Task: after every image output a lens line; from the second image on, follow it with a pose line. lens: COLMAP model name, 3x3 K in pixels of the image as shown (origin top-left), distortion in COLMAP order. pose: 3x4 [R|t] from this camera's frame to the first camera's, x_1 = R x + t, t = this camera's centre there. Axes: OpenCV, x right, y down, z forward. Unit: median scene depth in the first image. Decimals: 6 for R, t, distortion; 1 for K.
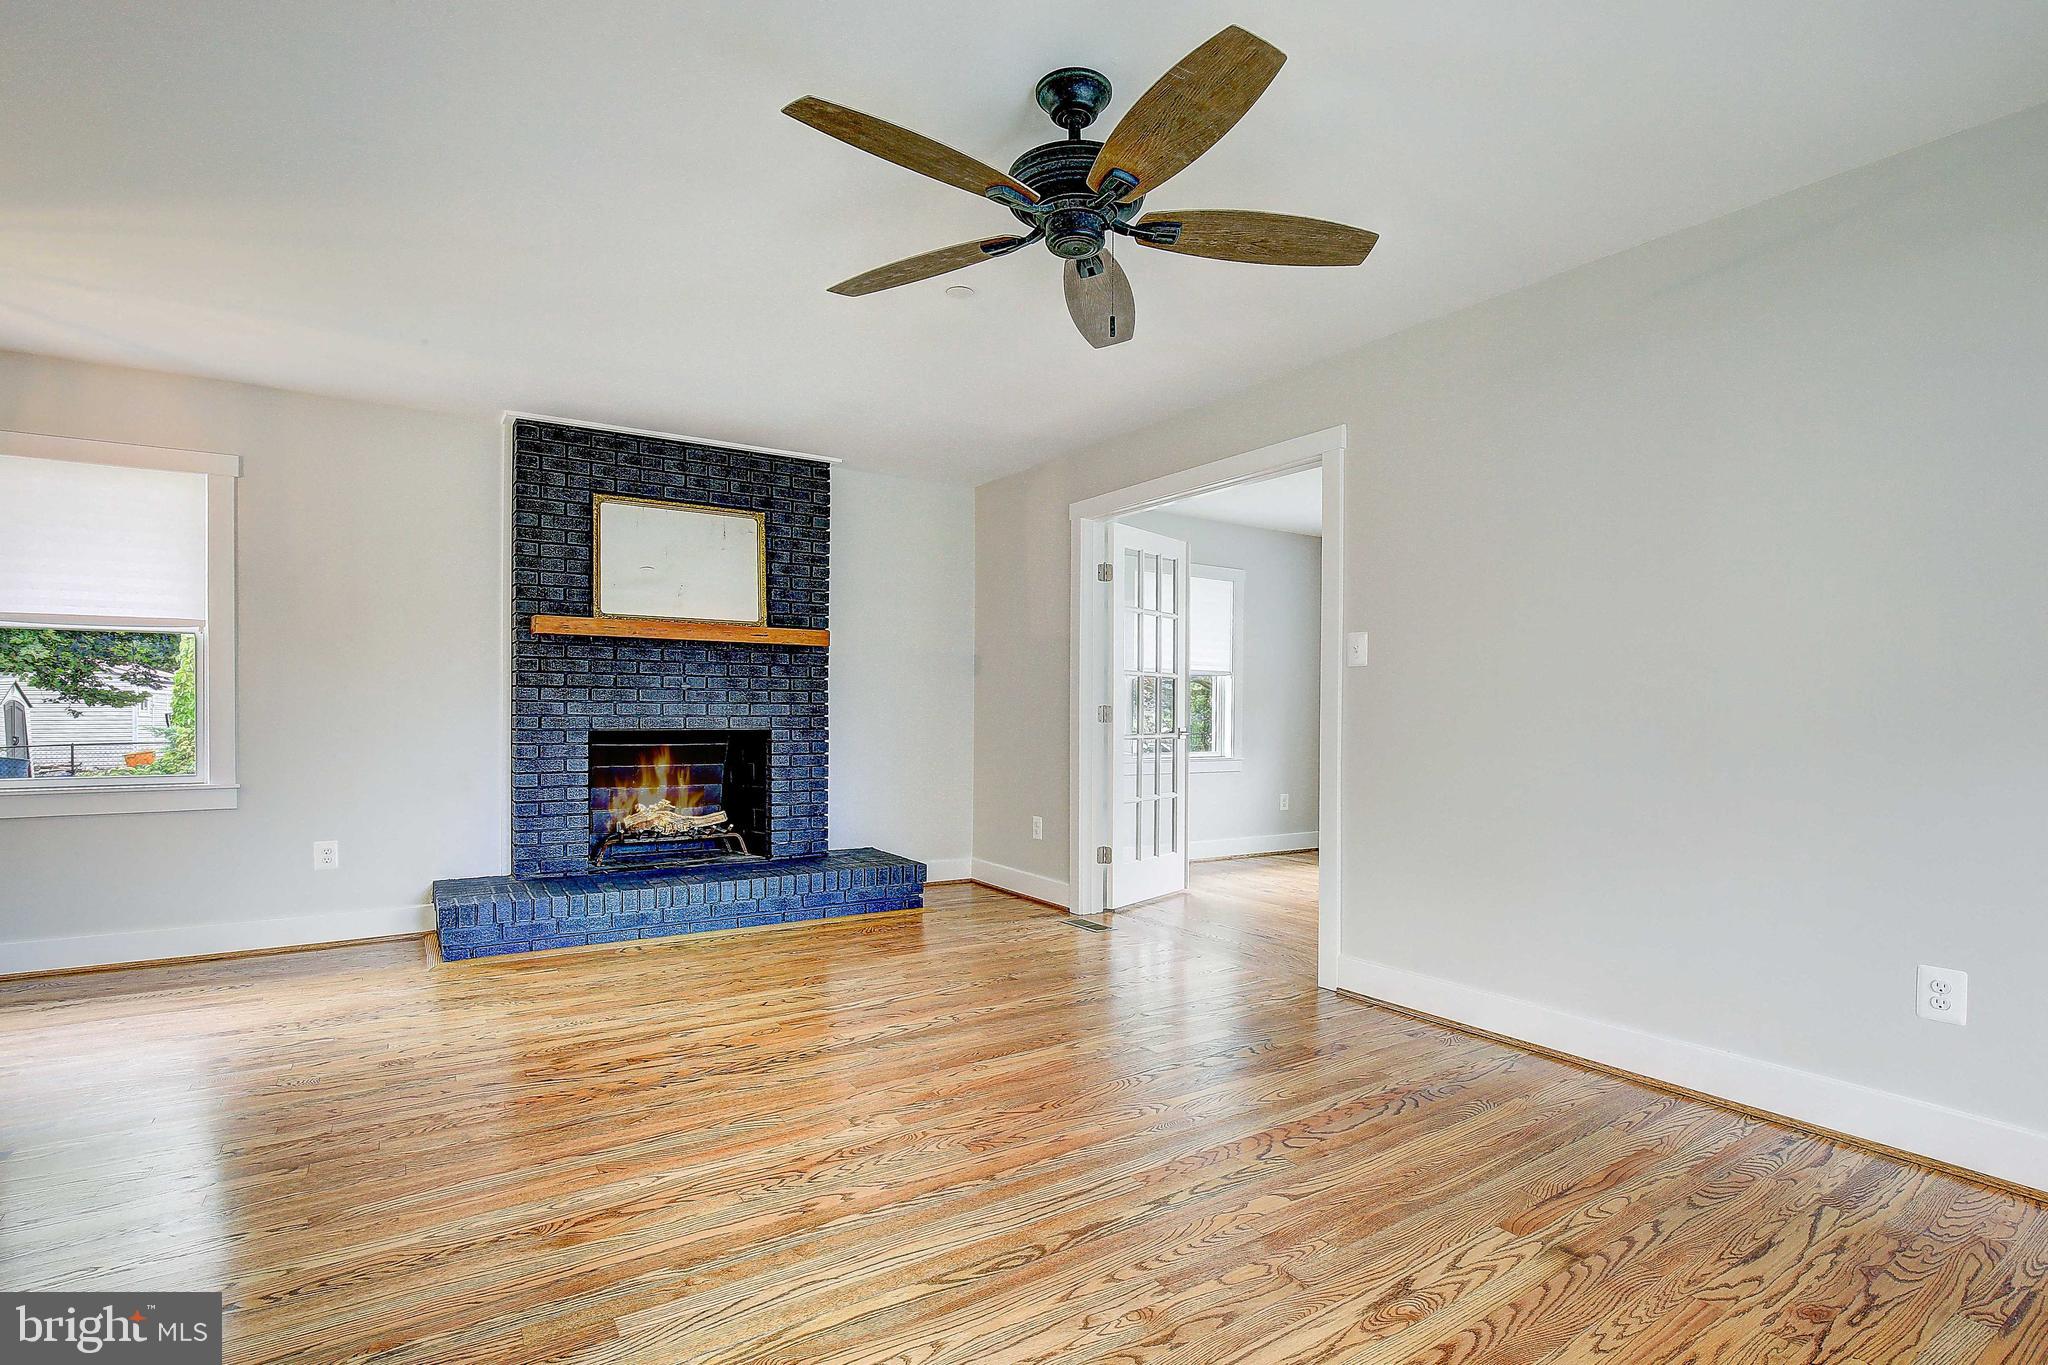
lens RADIAL K [[995.7, 0, 1028.1], [0, 995.7, 707.7], [0, 0, 1]] dist [-0.033742, 0.001558]
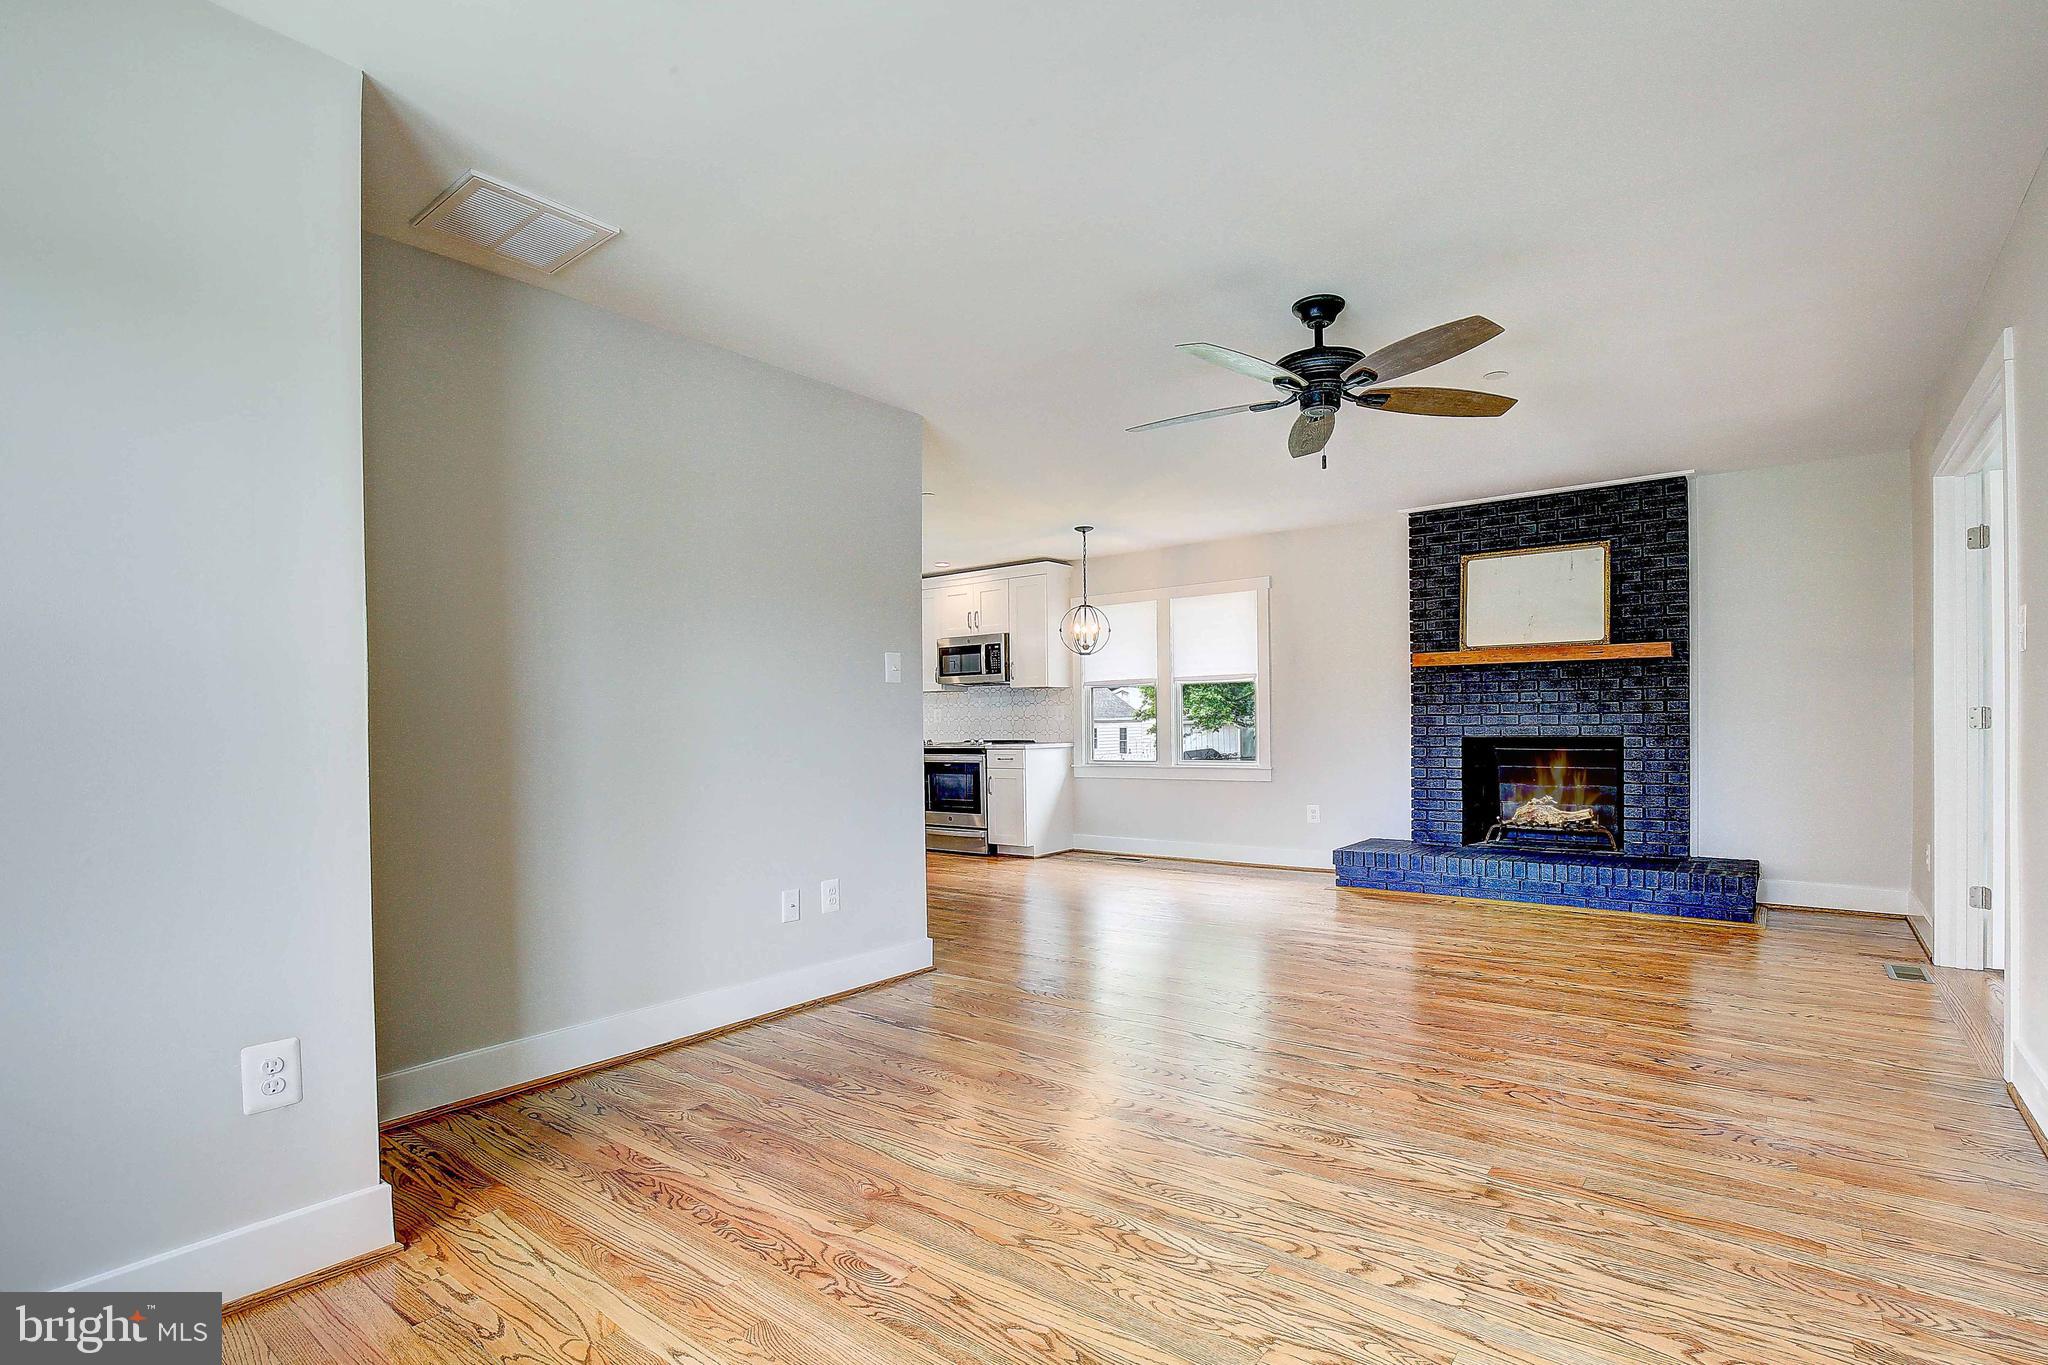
lens RADIAL K [[961.8, 0, 1040.4], [0, 961.8, 703.6], [0, 0, 1]] dist [-0.004327, -0.000189]
pose [[0.325062, -0.030132, -0.945213, 0.556234], [0.015359, 0.999529, -0.026581, 0.003992], [0.945568, -0.005877, 0.325371, 0.055046]]
